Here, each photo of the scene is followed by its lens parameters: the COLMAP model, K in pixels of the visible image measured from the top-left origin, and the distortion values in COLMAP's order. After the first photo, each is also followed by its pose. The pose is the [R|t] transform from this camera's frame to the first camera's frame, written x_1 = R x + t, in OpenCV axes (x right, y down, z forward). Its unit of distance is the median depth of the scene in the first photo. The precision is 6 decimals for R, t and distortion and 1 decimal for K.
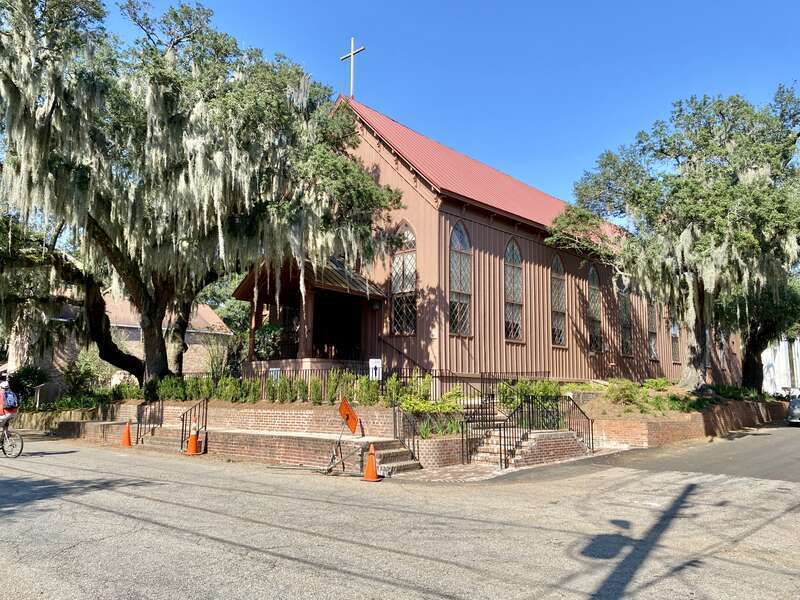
lens RADIAL K [[638.4, 0, 399.7], [0, 638.4, 286.5], [0, 0, 1]] dist [0.065893, -0.167325]
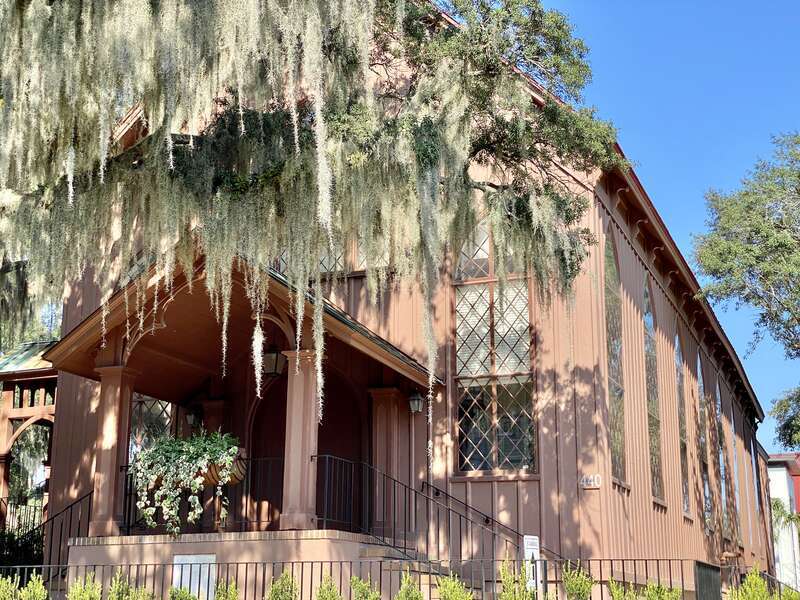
lens RADIAL K [[1201.4, 0, 400.0], [0, 1201.4, 300.0], [0, 0, 1]] dist [0.053127, -0.044870]
pose [[0.934096, 0.084448, 0.346892, -0.335685], [-0.055012, 0.994064, -0.093864, 0.038163], [-0.352759, 0.068594, 0.933197, 0.289070]]
